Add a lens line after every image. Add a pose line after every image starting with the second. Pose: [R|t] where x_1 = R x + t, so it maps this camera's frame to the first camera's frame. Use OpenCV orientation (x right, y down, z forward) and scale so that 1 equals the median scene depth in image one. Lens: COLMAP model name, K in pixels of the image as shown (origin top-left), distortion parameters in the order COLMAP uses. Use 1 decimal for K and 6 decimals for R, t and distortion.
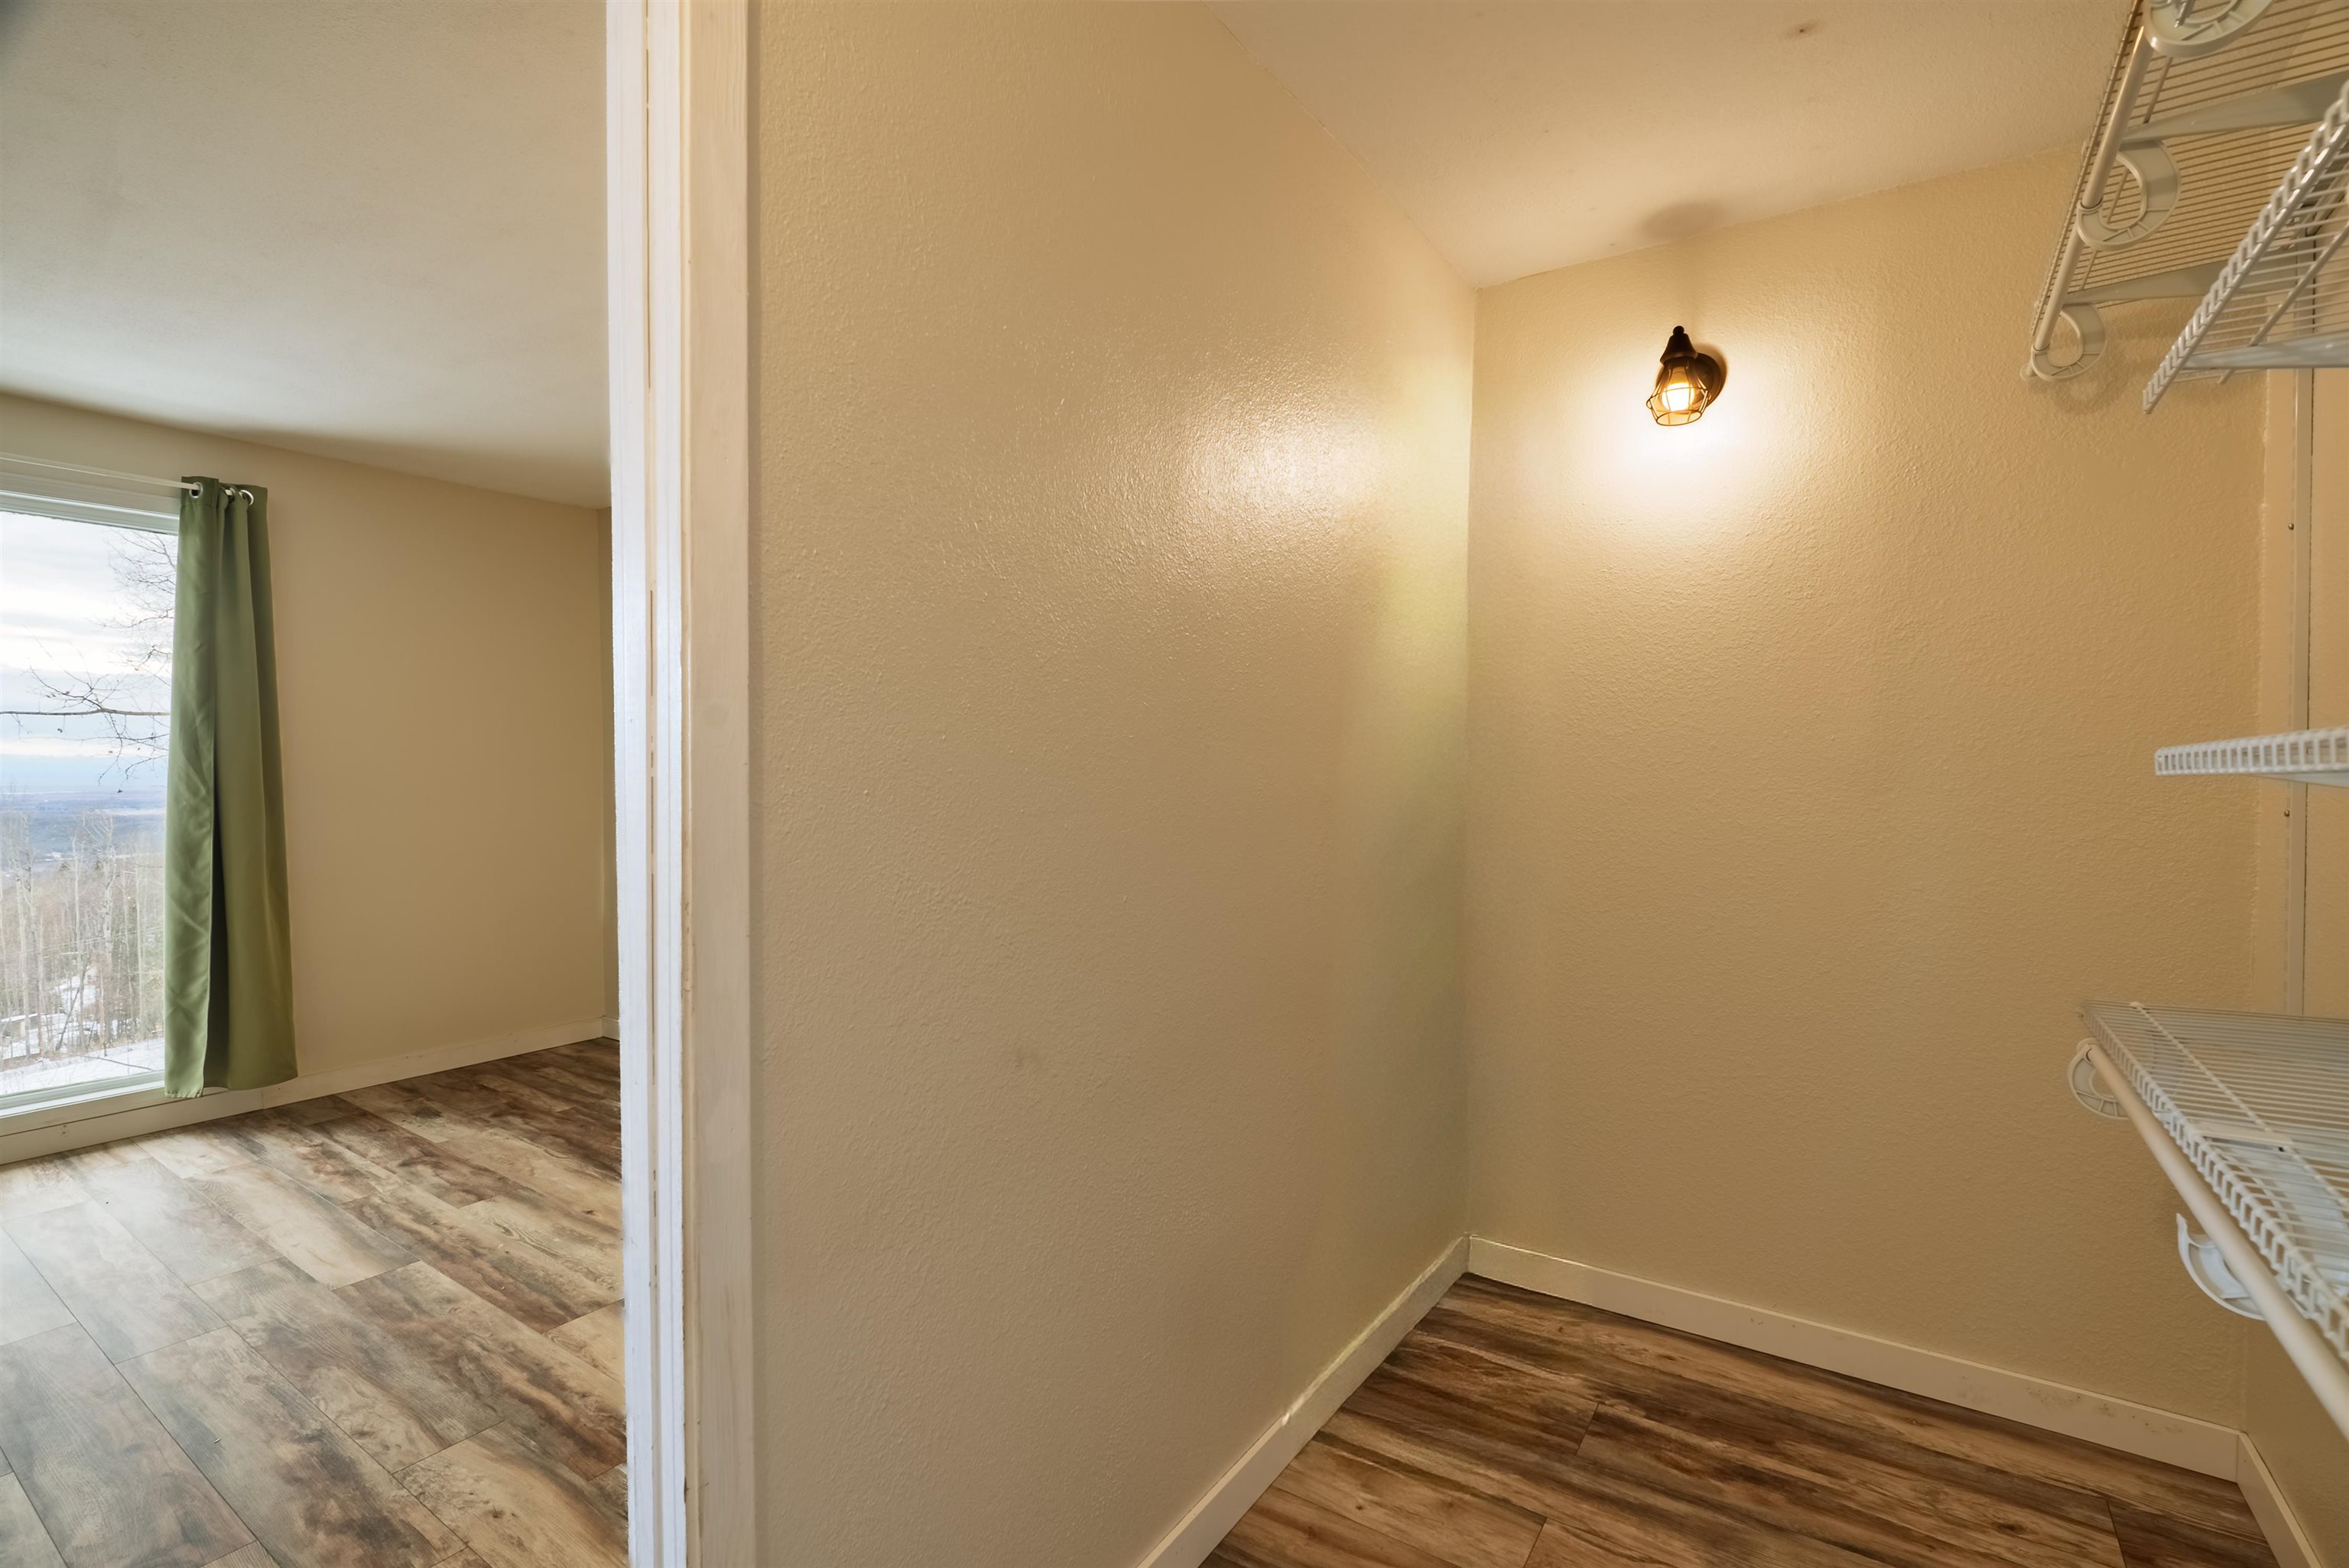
lens RADIAL K [[1072.1, 0, 1174.6], [0, 1072.1, 780.2], [0, 0, 1]] dist [-0.001512, -0.000516]
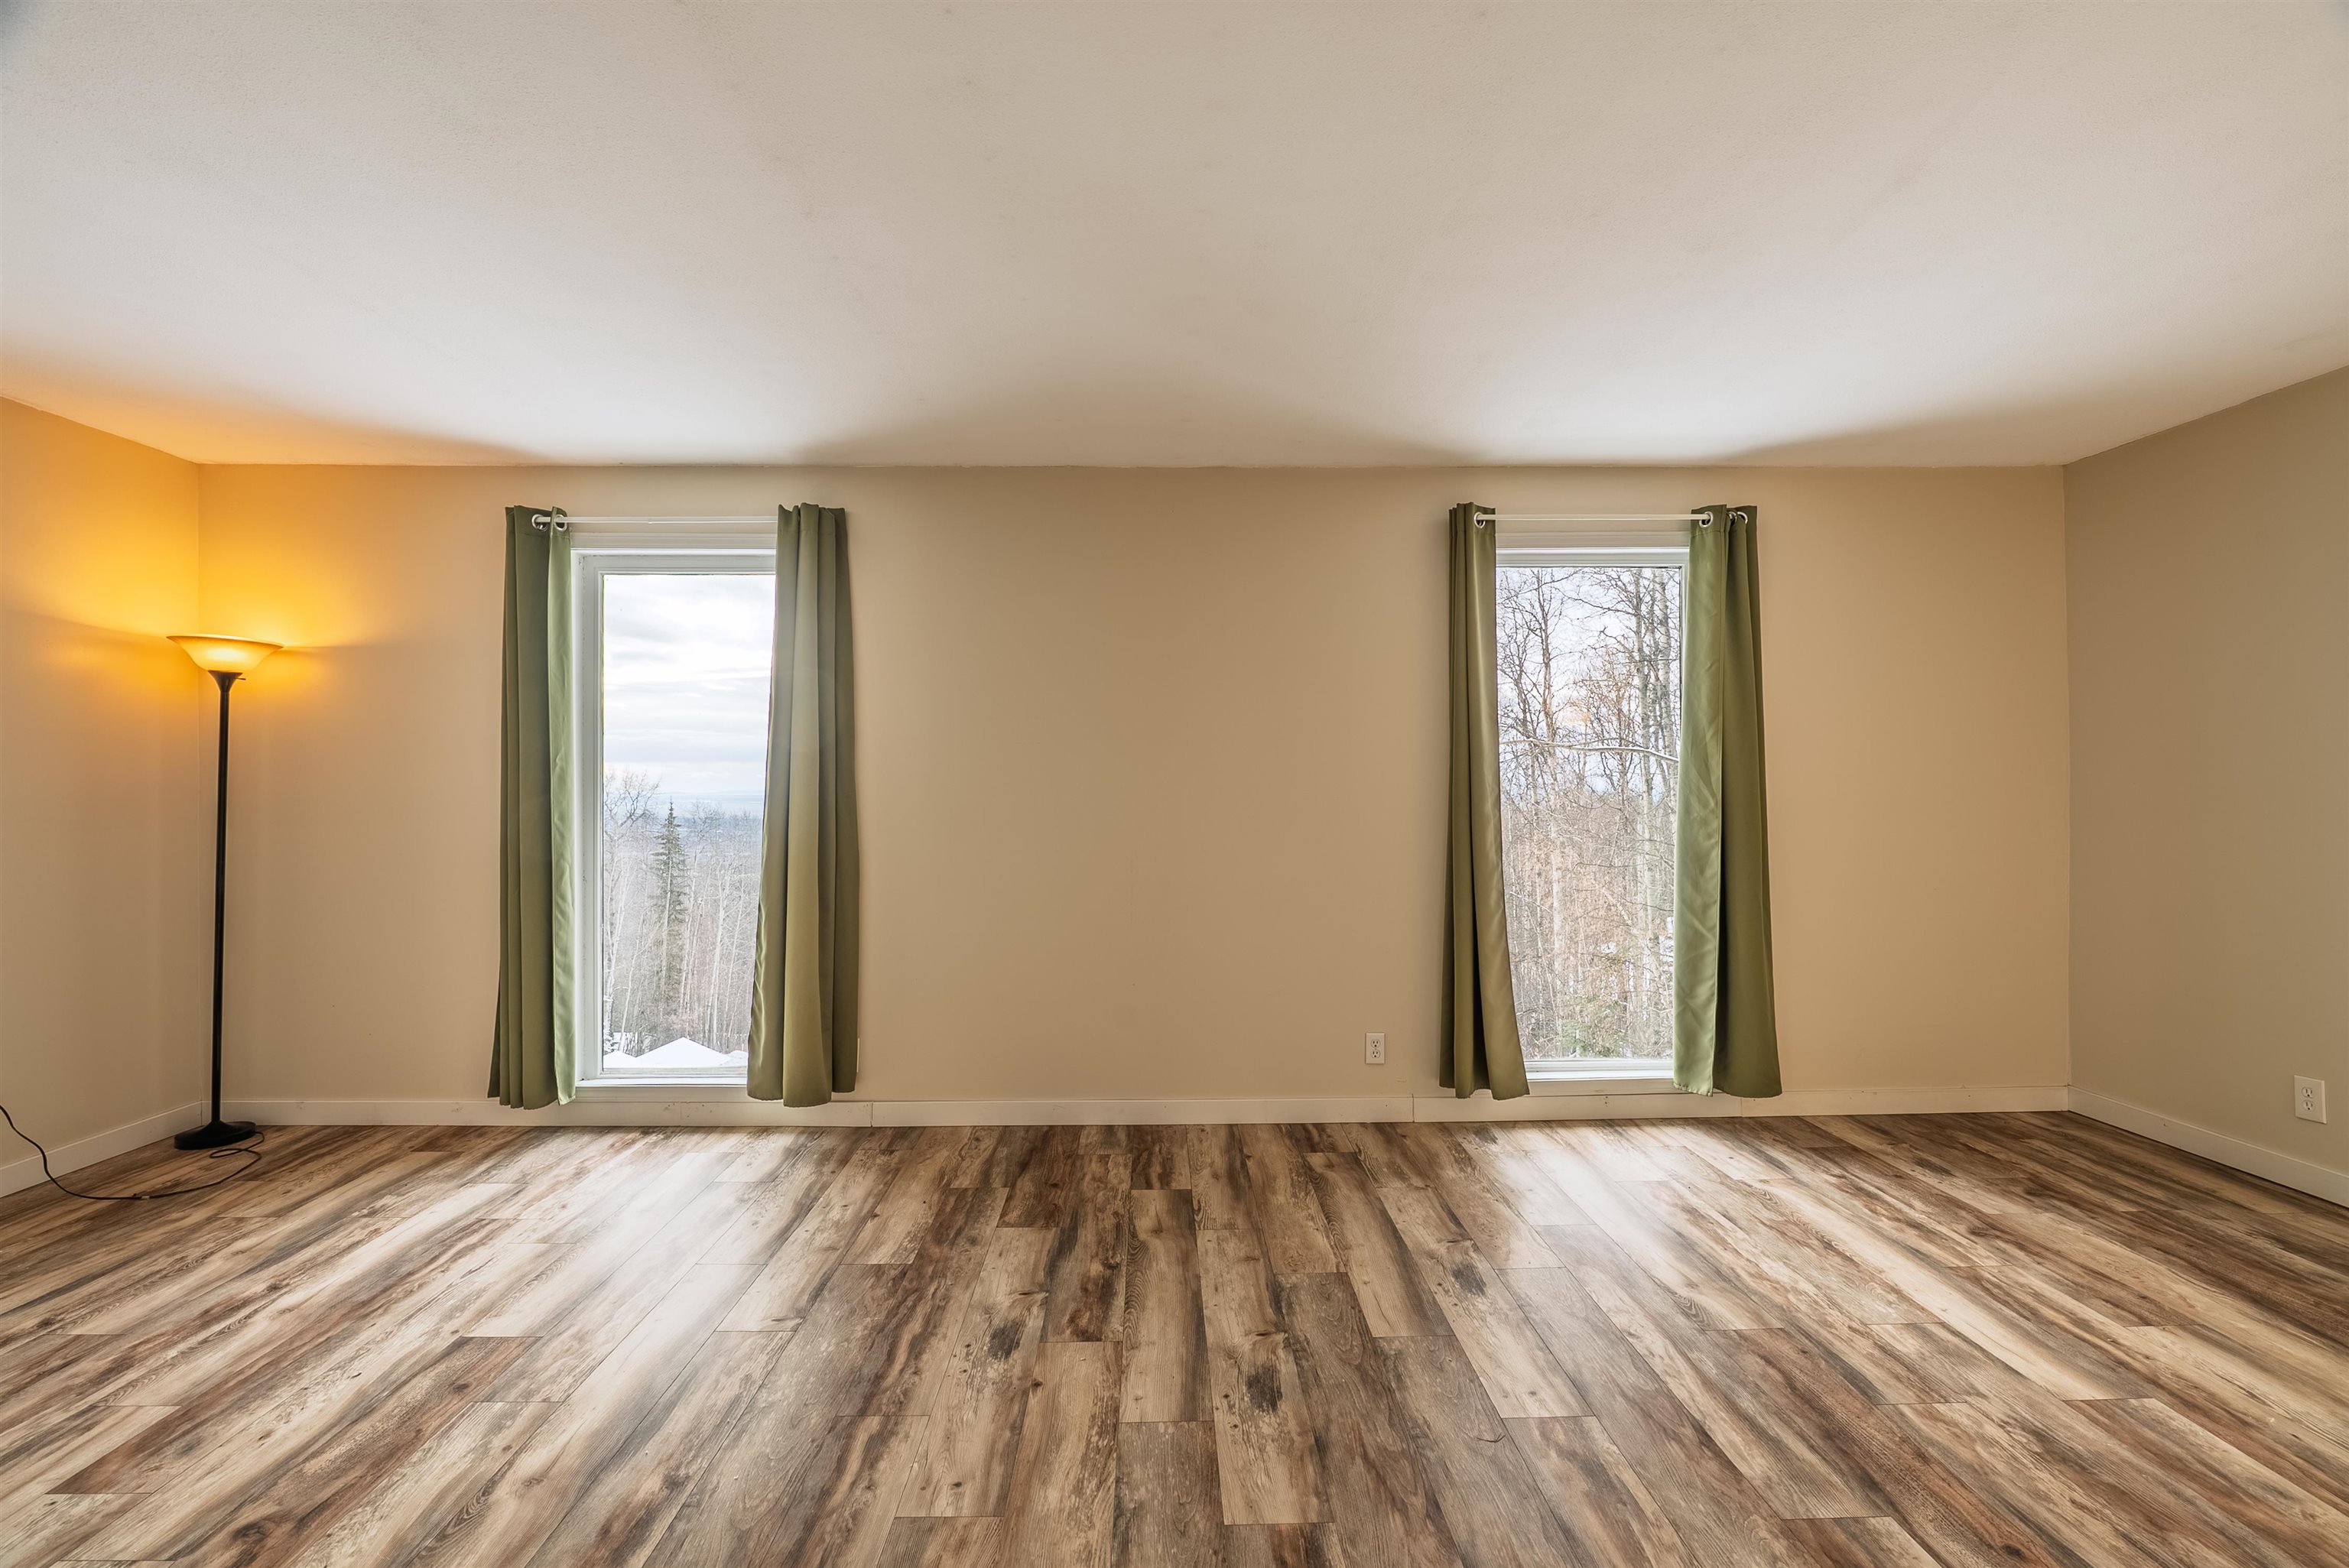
lens RADIAL K [[1072.1, 0, 1167.1], [0, 1072.1, 782.6], [0, 0, 1]] dist [-0.001512, -0.000516]
pose [[0.579345, -0.006292, -0.815058, -0.367025], [-0.005085, 0.999923, -0.011334, 0.004171], [0.815066, 0.010710, 0.579269, -0.044883]]
